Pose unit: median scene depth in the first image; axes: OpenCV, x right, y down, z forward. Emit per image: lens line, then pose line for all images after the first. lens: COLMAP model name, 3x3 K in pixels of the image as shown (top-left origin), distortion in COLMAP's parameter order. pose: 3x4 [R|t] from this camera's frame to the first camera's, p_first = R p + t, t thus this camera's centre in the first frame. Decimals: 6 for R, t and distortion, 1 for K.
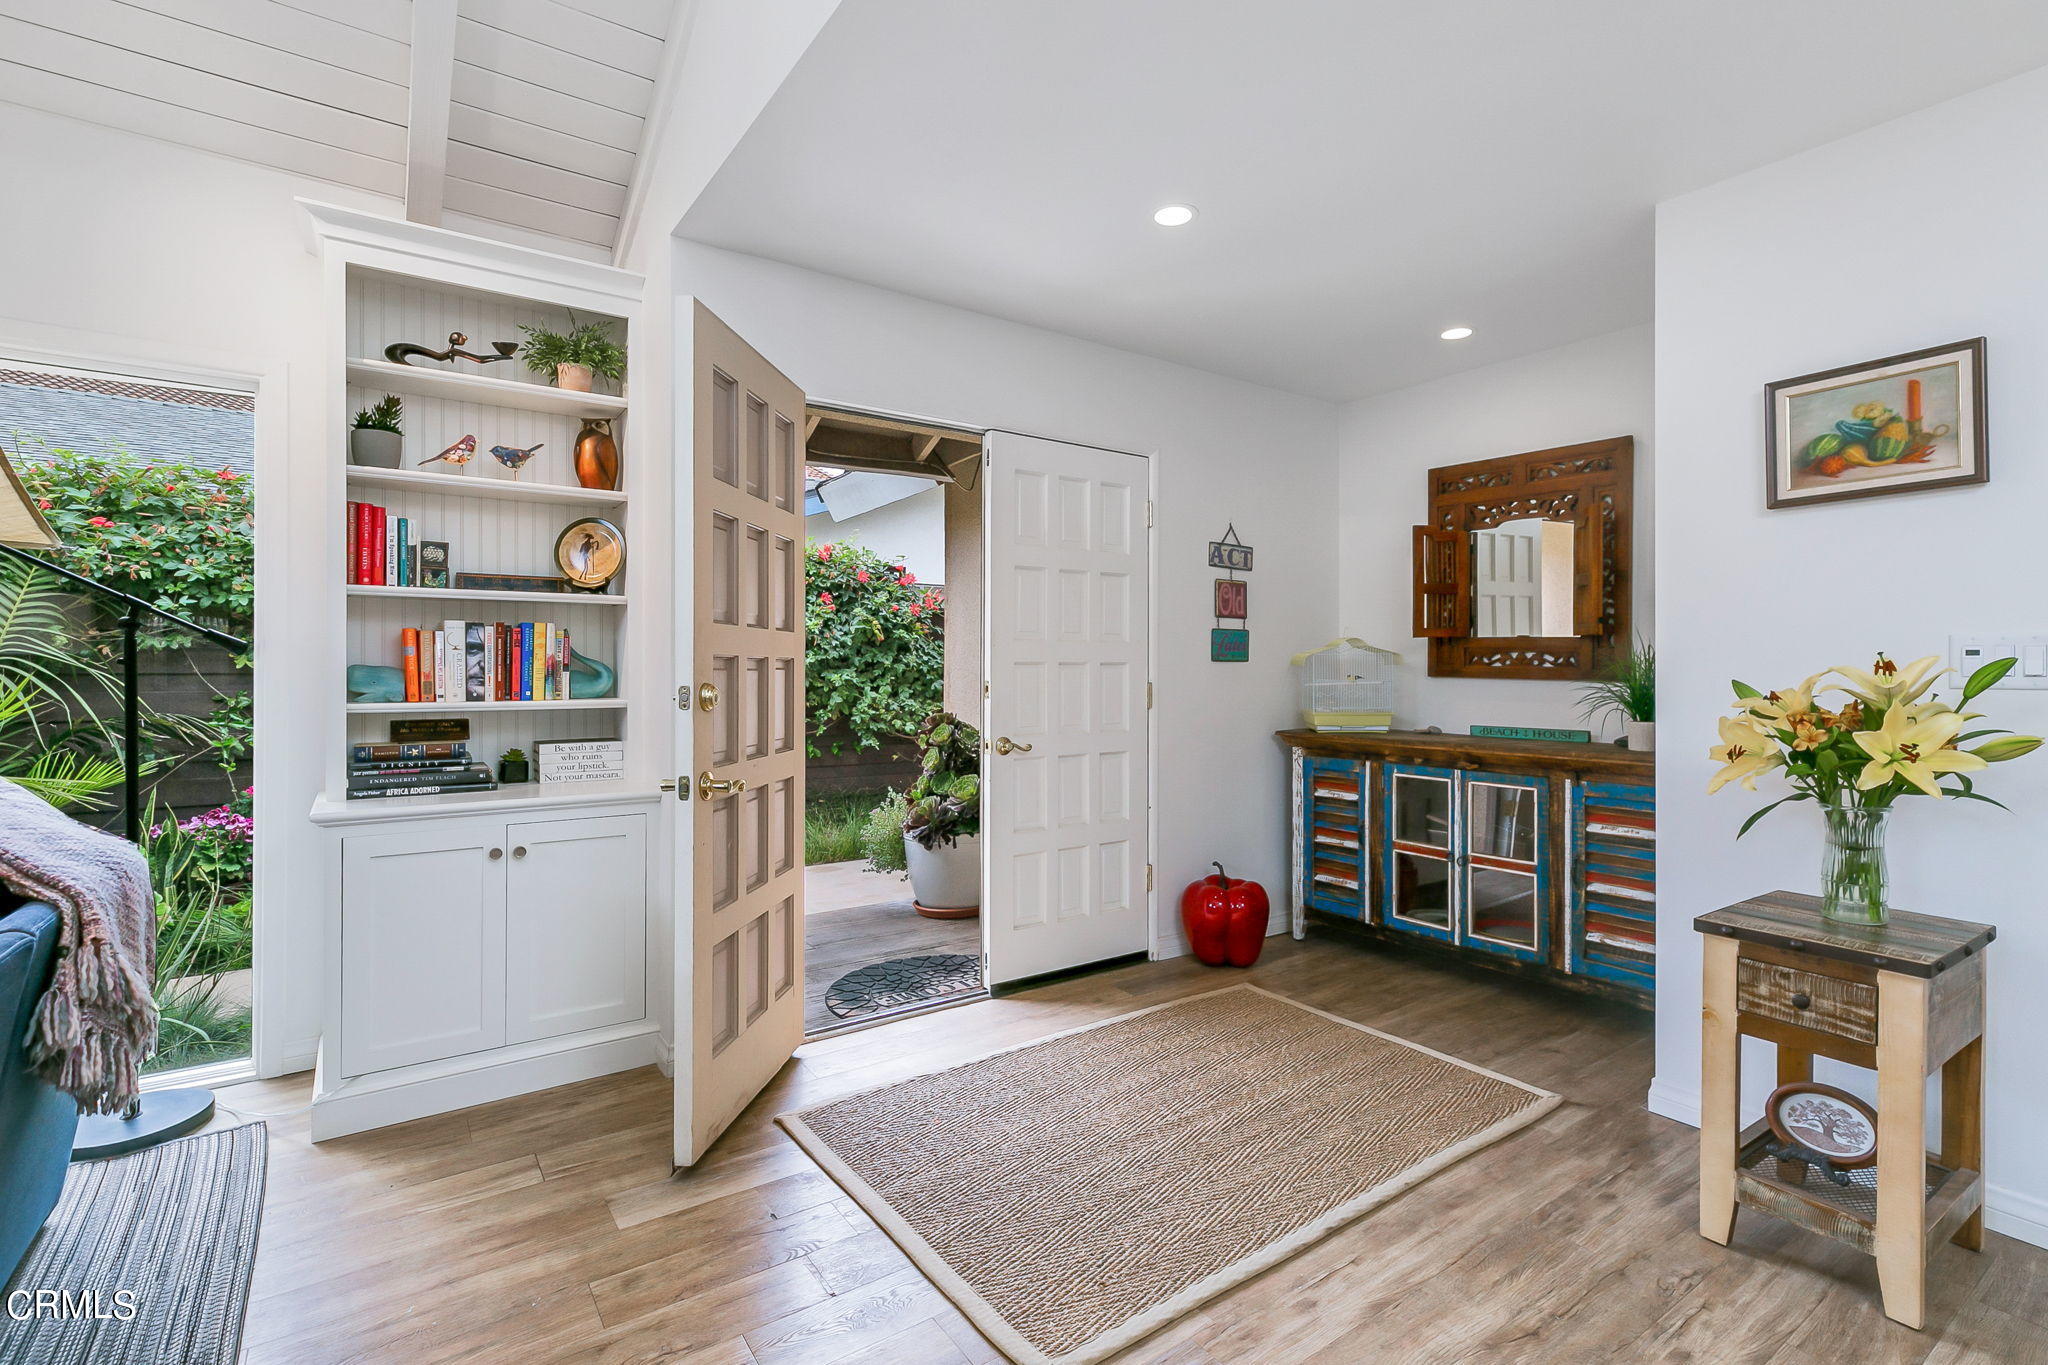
lens RADIAL K [[953.2, 0, 1024.3], [0, 953.2, 677.7], [0, 0, 1]] dist [0.003899, -0.000297]
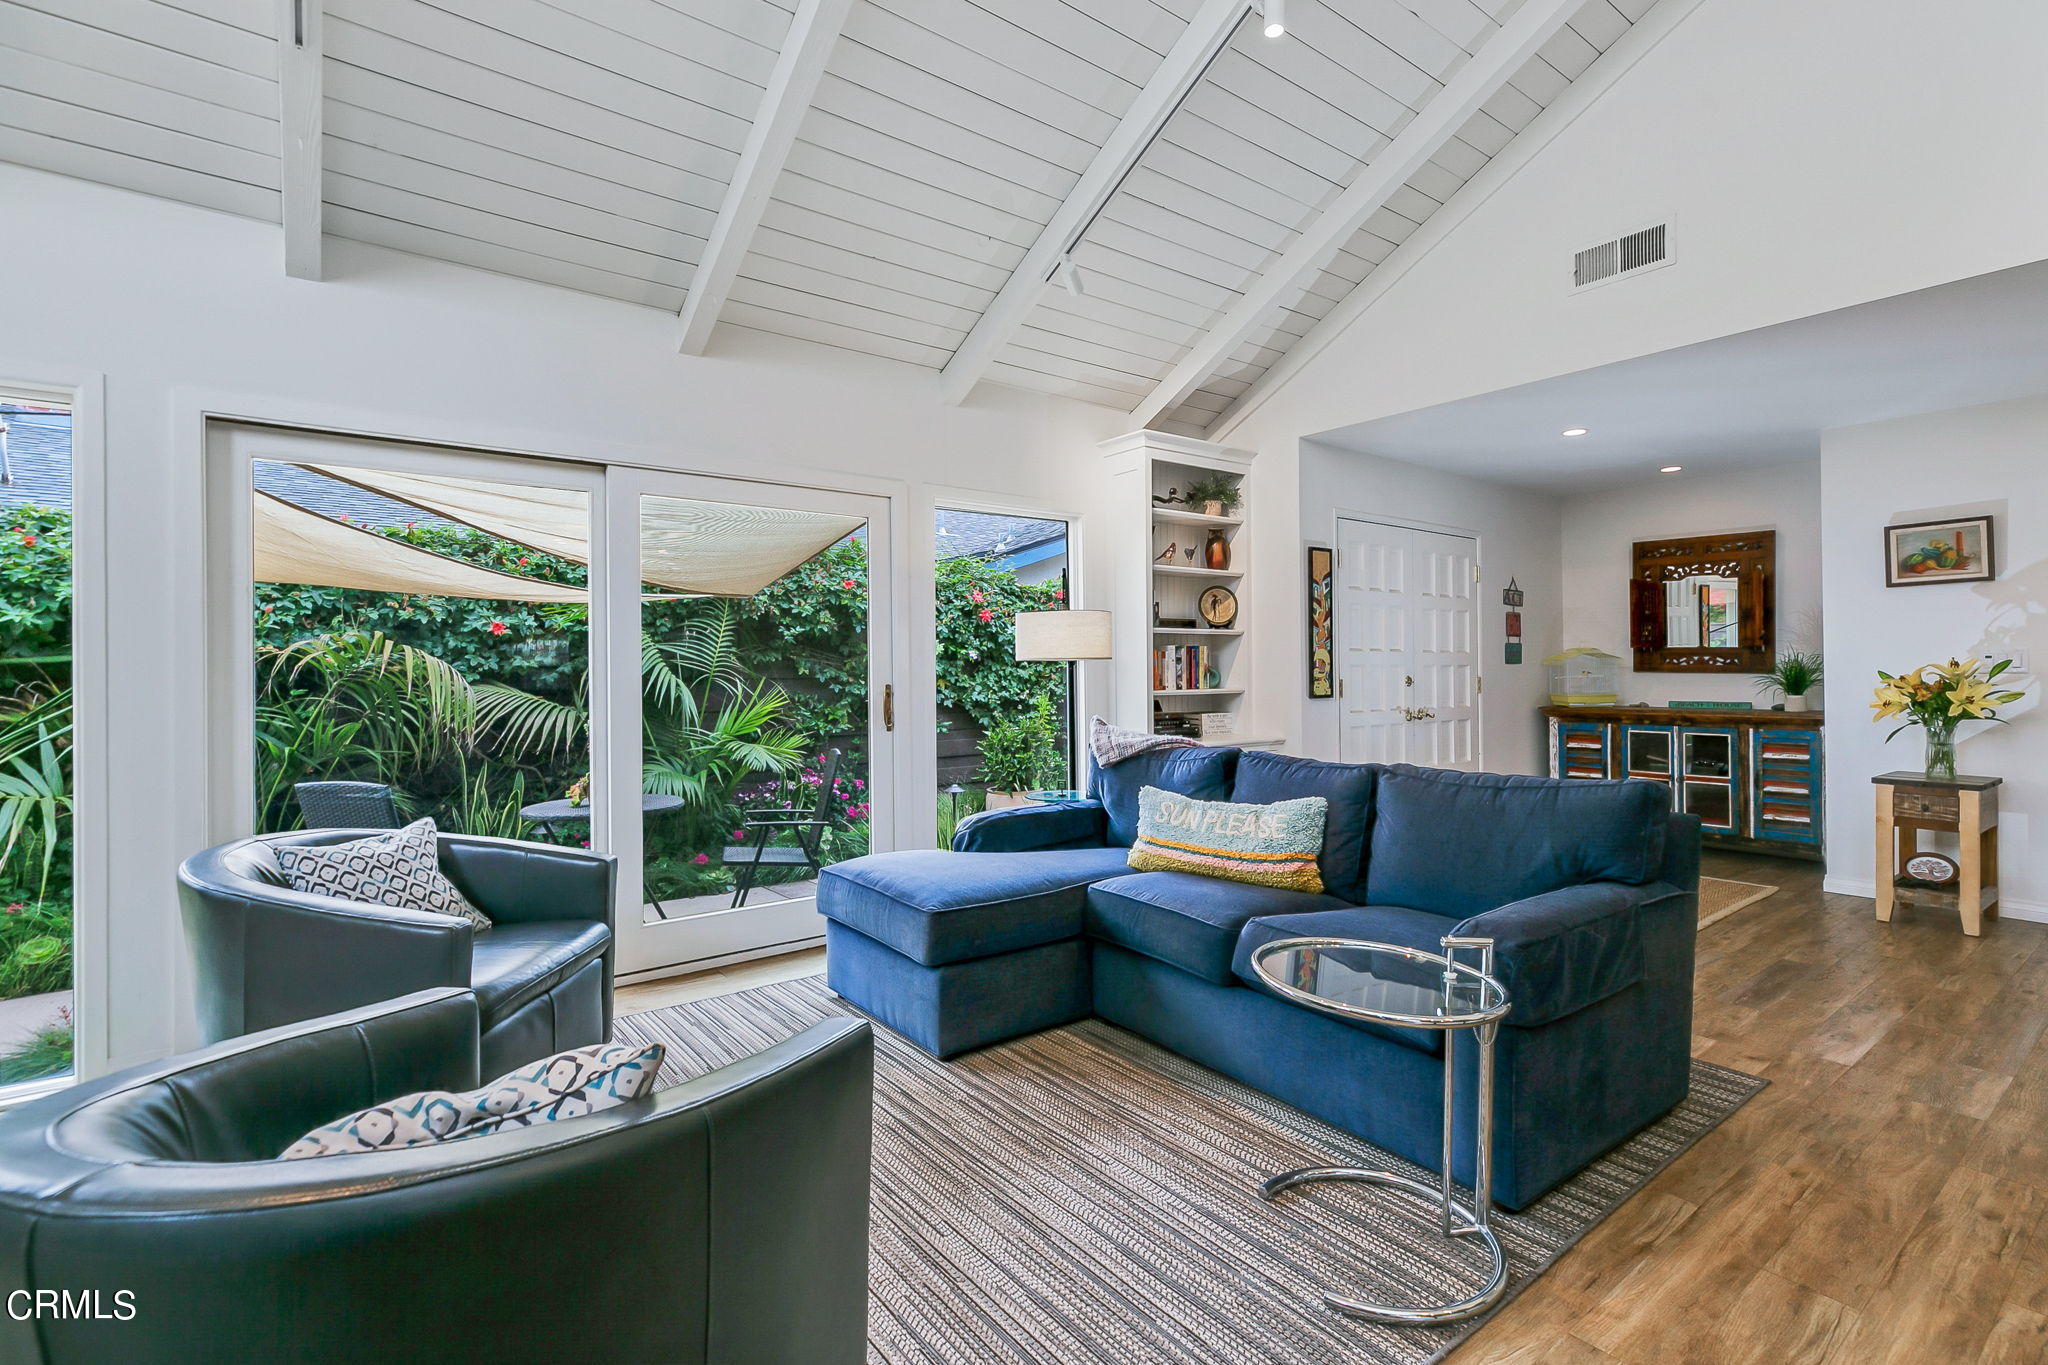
lens RADIAL K [[953.2, 0, 1021.5], [0, 953.2, 673.3], [0, 0, 1]] dist [0.003899, -0.000297]
pose [[0.999224, -0.009753, 0.038164, -0.861293], [0.010001, 0.999930, -0.006321, 0.001737], [-0.038099, 0.006698, 0.999252, -0.729397]]
